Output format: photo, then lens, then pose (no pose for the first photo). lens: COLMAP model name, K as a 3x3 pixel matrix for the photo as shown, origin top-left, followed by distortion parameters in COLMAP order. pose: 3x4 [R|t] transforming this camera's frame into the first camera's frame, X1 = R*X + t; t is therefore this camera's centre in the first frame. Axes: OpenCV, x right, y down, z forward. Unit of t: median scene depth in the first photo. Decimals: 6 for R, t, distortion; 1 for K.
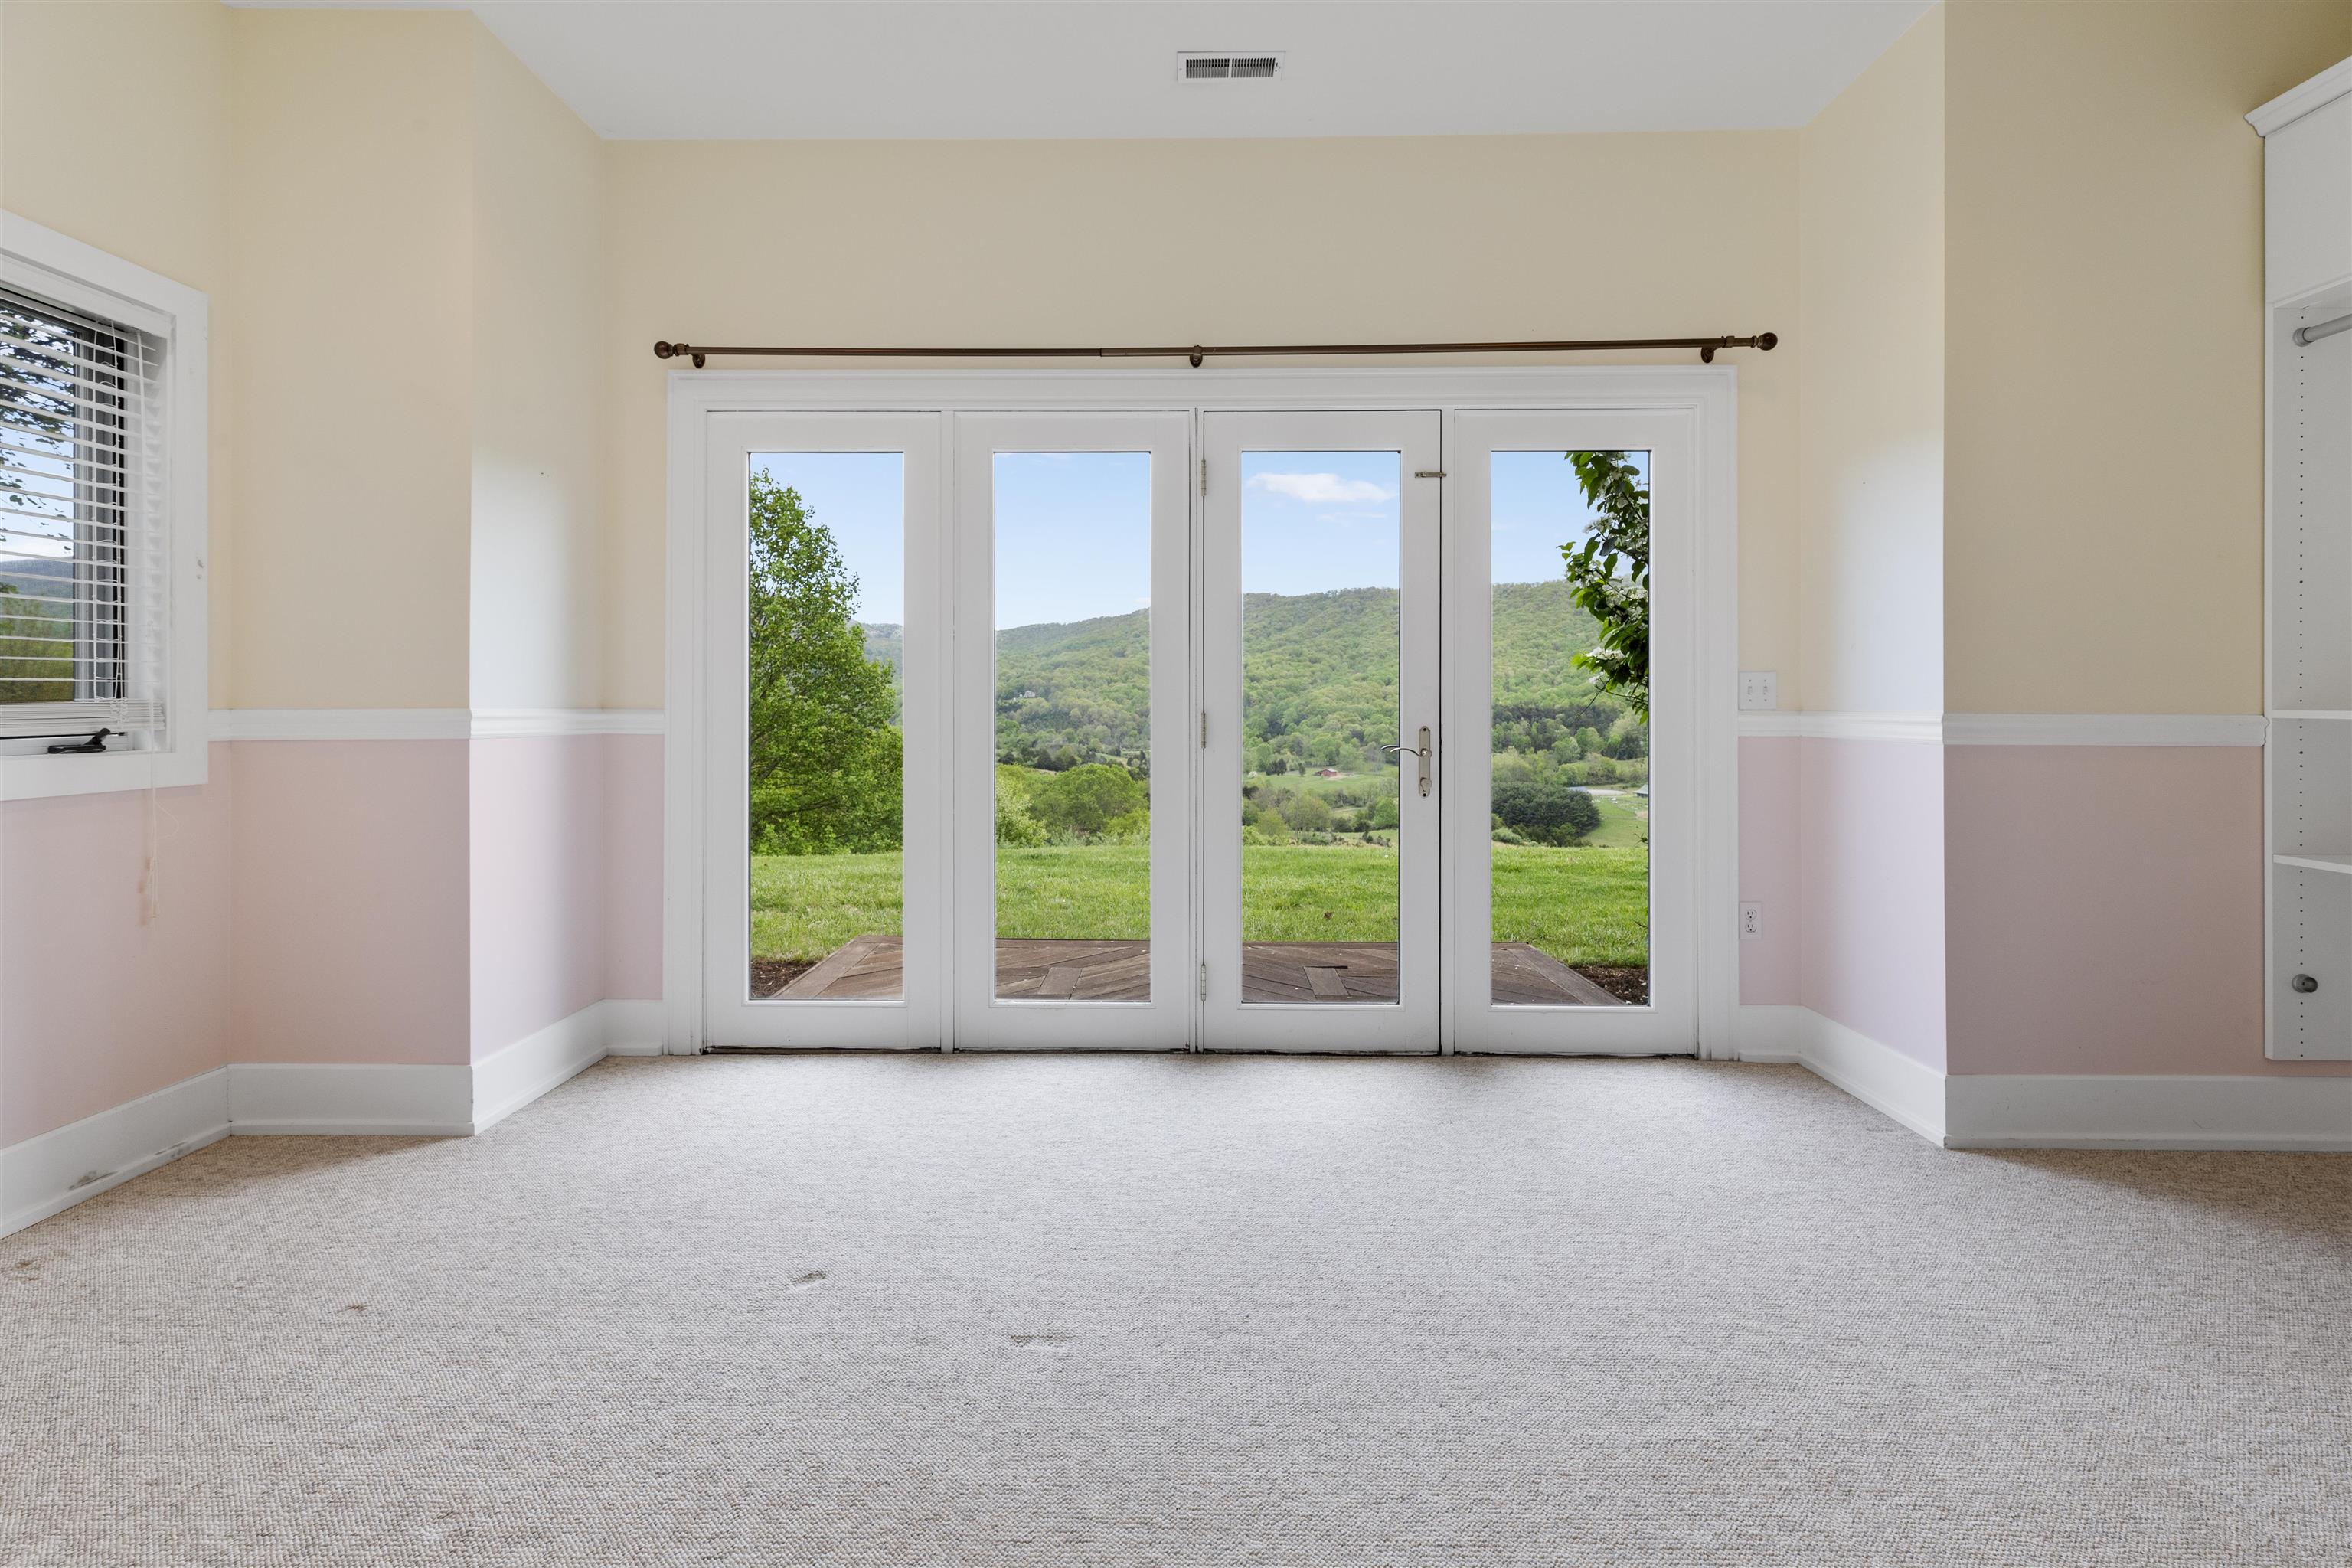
lens RADIAL K [[1073.4, 0, 1161.6], [0, 1073.4, 706.2], [0, 0, 1]] dist [0.001987, -0.000175]
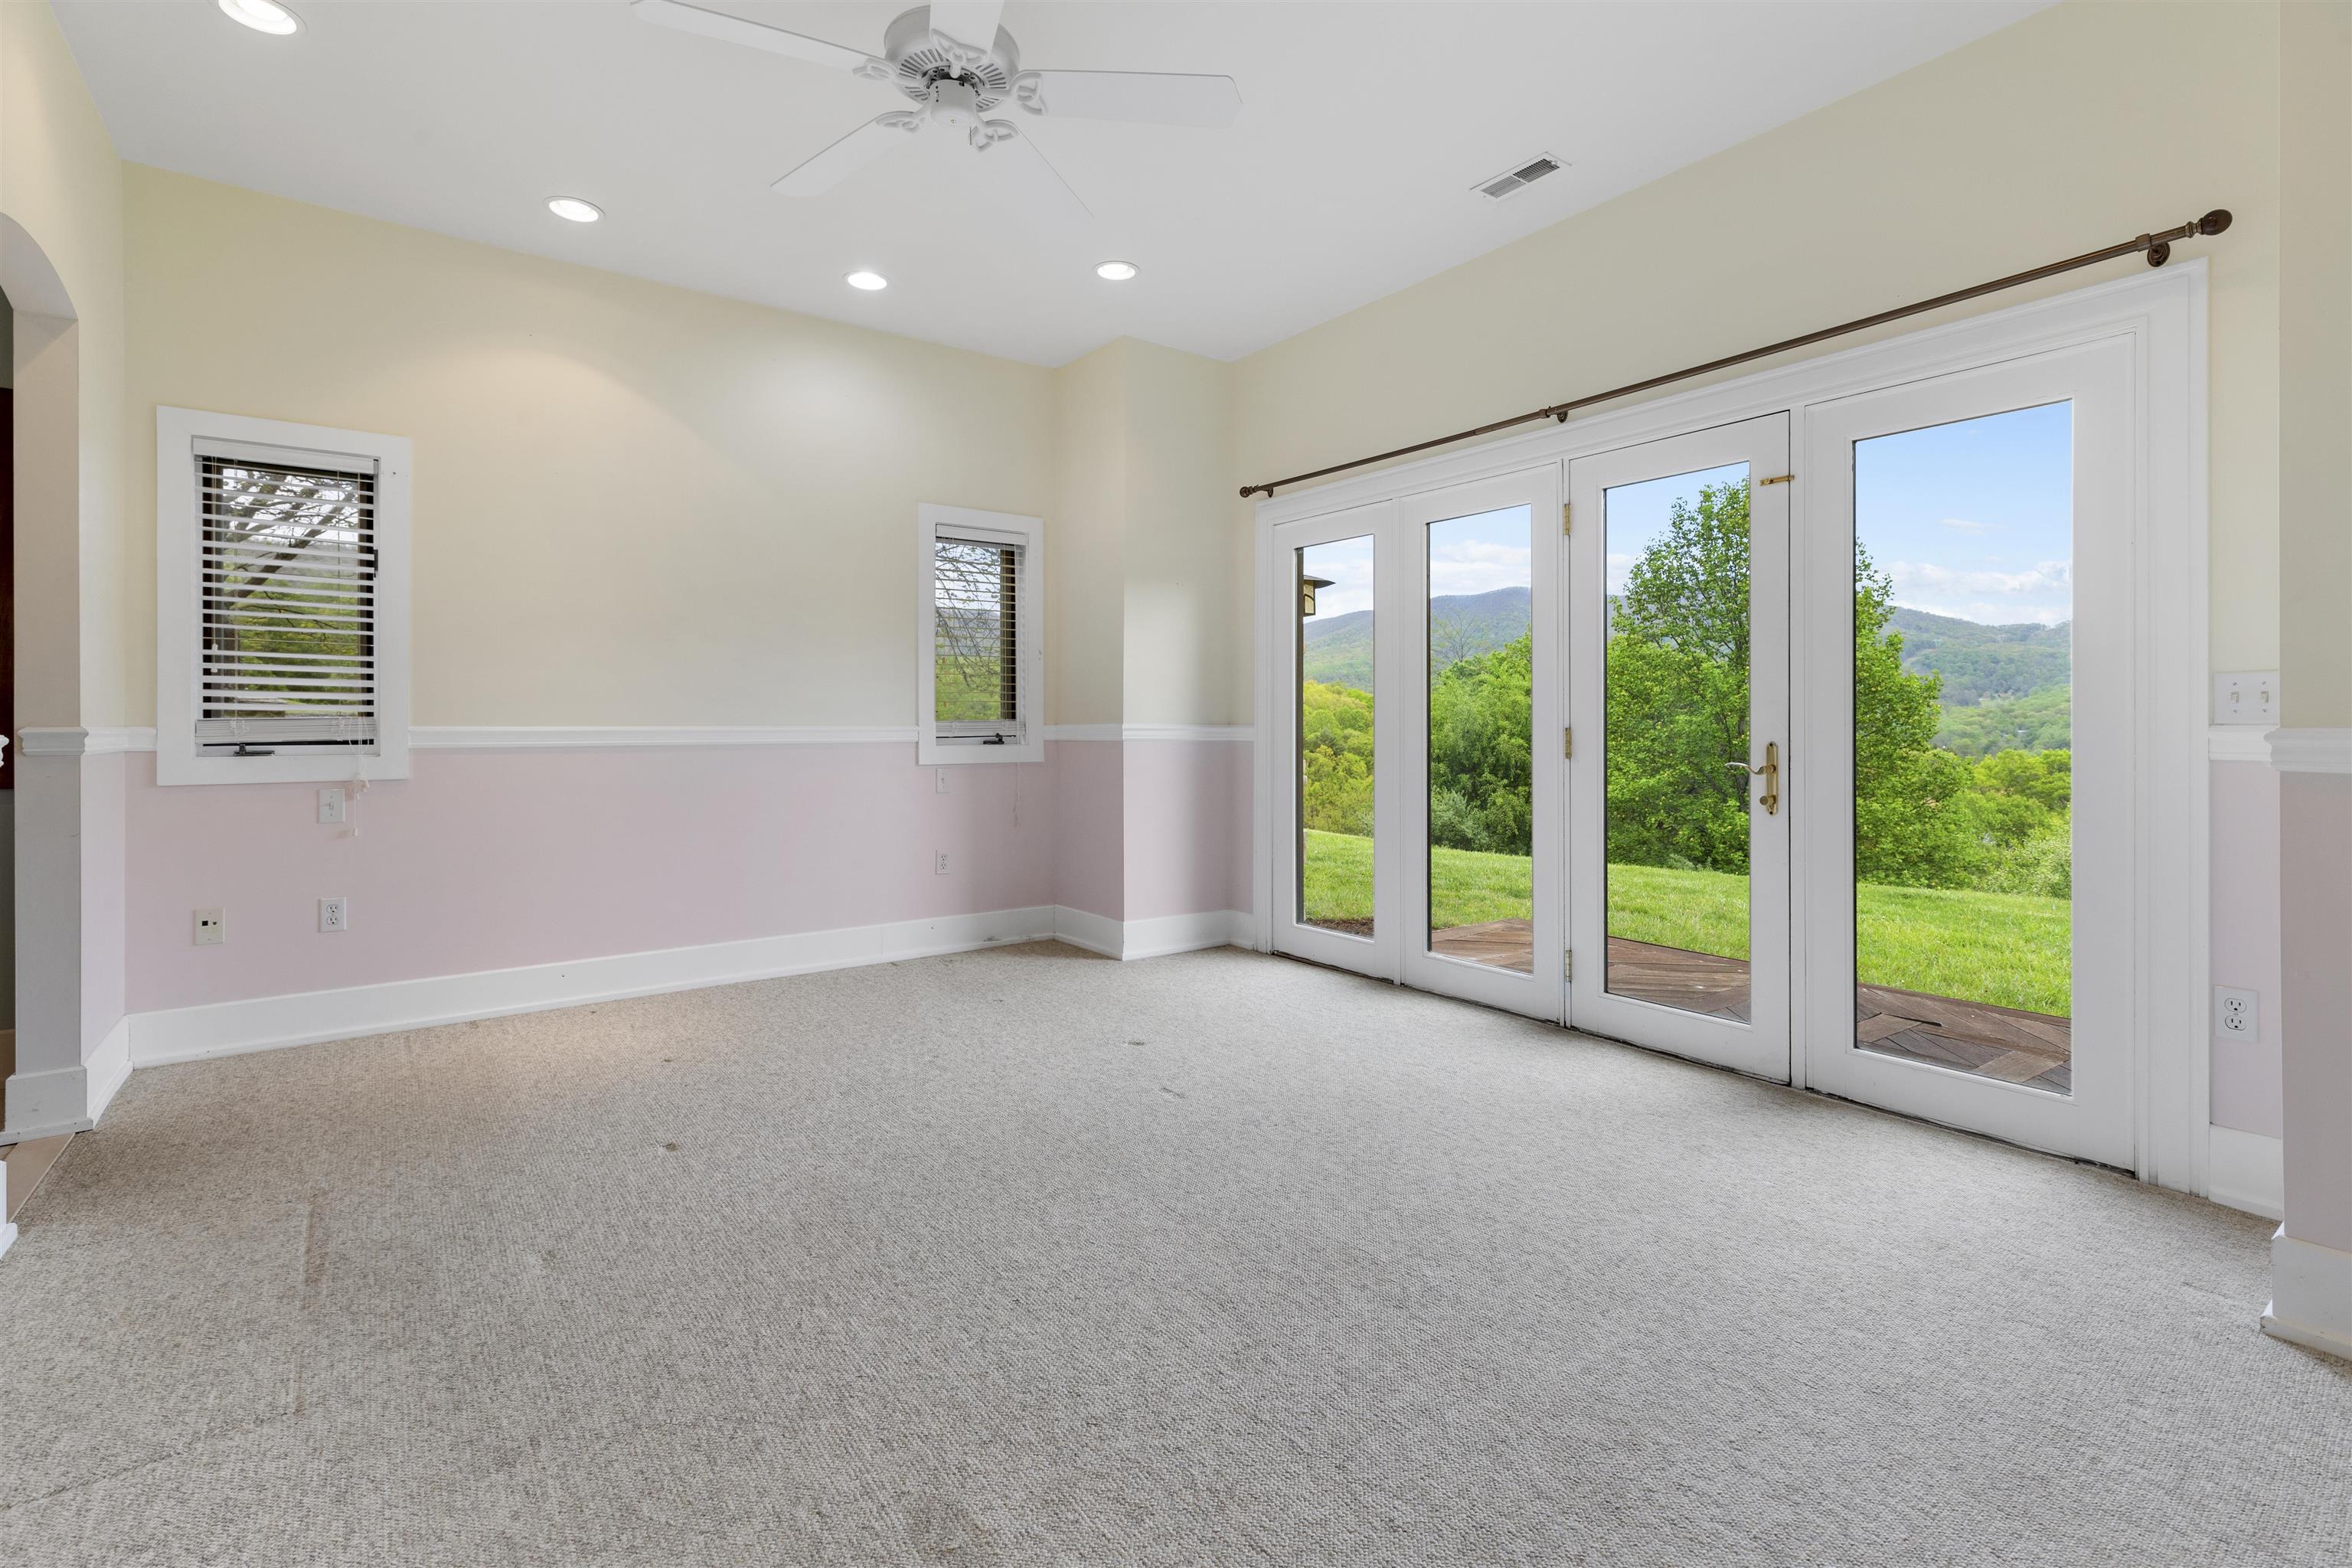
lens RADIAL K [[1073.4, 0, 1174.5], [0, 1073.4, 725.4], [0, 0, 1]] dist [0.001987, -0.000175]
pose [[0.602623, -0.000778, -0.798026, 0.807919], [0.000286, 1.000000, -0.000759, 0.005756], [0.798026, 0.000230, 0.602623, -0.013066]]
